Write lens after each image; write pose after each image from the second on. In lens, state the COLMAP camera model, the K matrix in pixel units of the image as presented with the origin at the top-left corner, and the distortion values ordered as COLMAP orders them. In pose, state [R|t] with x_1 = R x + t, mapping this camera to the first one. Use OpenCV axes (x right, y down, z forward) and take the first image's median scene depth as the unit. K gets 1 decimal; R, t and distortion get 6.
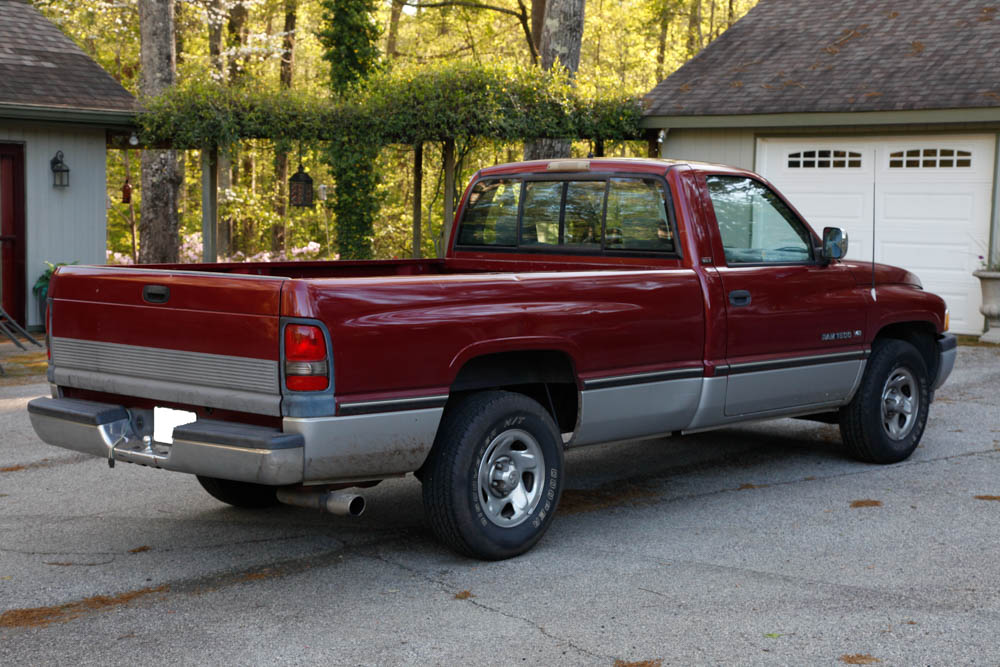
lens RADIAL K [[1691.7, 0, 500.0], [0, 1691.7, 333.5], [0, 0, 1]] dist [0.050869, 0.018555]
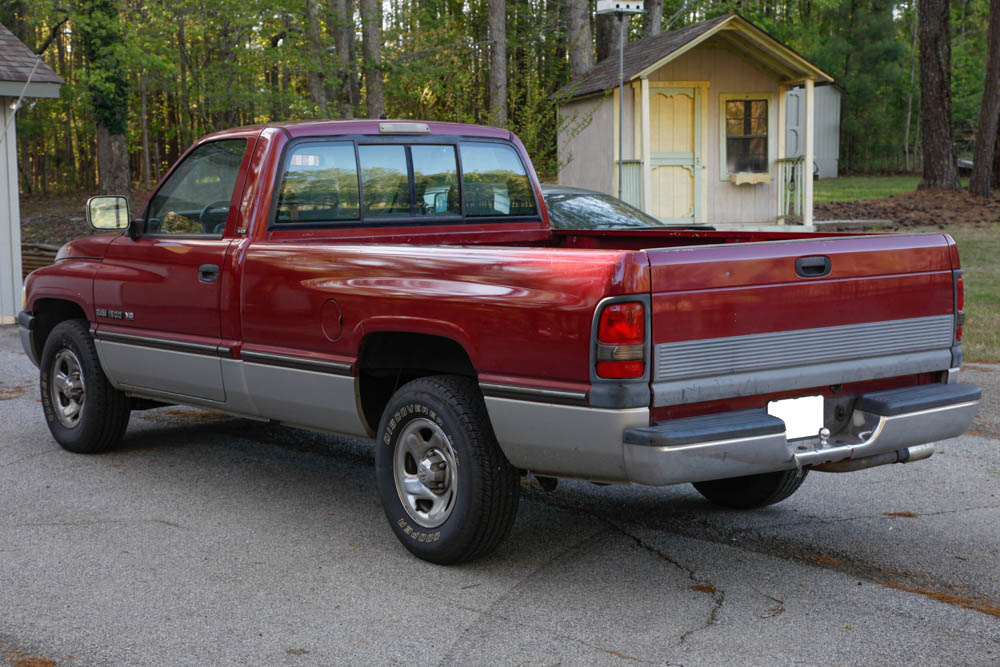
lens RADIAL K [[1672.1, 0, 500.0], [0, 1672.1, 333.5], [0, 0, 1]] dist [0.029434, 0.066506]
pose [[0.205068, -0.105405, 0.973056, -0.999634], [0.097481, 0.991440, 0.086853, -0.074178], [-0.973881, 0.077044, 0.213587, 0.902218]]
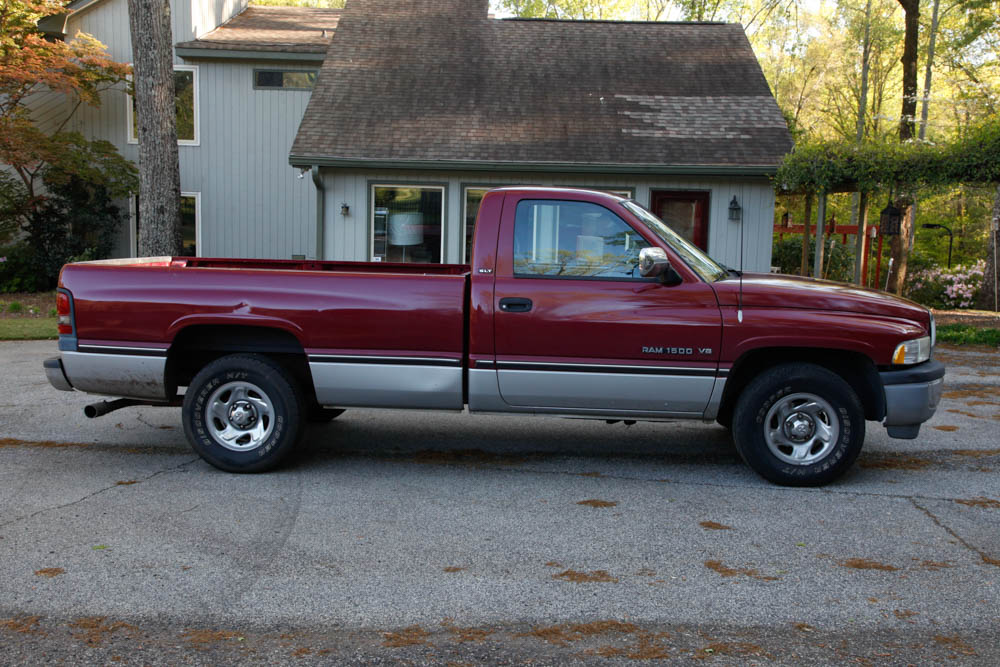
lens RADIAL K [[1114.9, 0, 500.0], [0, 1114.9, 333.5], [0, 0, 1]] dist [-0.006120, 0.009719]
pose [[0.613112, 0.083417, -0.785579, 0.835633], [-0.078717, 0.995912, 0.044316, -0.039145], [0.786064, 0.034668, 0.617172, 0.587365]]
